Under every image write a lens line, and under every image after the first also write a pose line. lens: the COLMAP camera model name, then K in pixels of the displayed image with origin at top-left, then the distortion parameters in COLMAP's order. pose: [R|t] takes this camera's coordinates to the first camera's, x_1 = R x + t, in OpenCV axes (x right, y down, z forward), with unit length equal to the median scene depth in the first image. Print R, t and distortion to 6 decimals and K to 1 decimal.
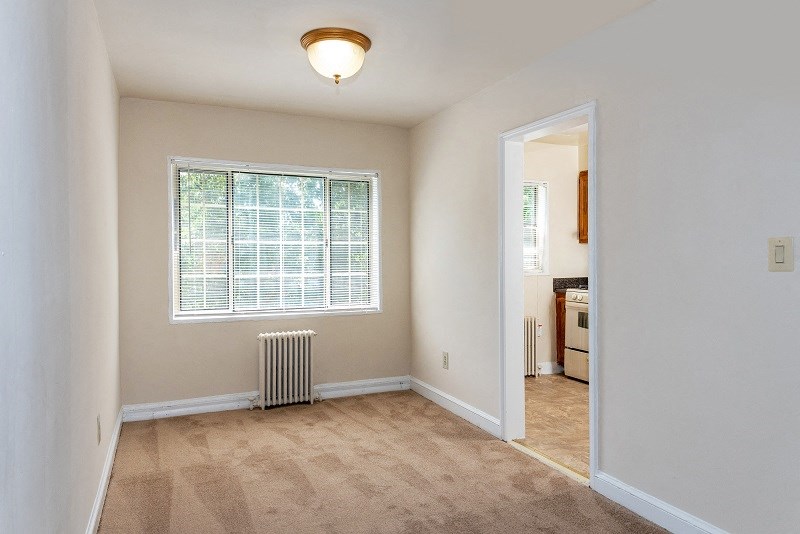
lens RADIAL K [[556.5, 0, 400.0], [0, 556.5, 267.0], [0, 0, 1]] dist [0.001859, 0.000144]
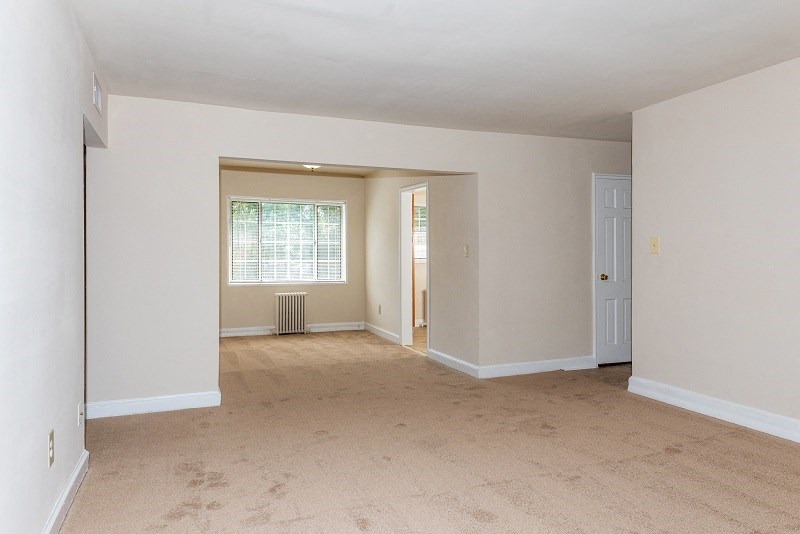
lens RADIAL K [[556.5, 0, 400.0], [0, 556.5, 267.0], [0, 0, 1]] dist [0.001859, 0.000144]
pose [[0.999676, 0.007106, -0.024446, 0.188165], [-0.006893, 0.999938, 0.008782, 0.016531], [0.024507, -0.008610, 0.999663, -0.771935]]
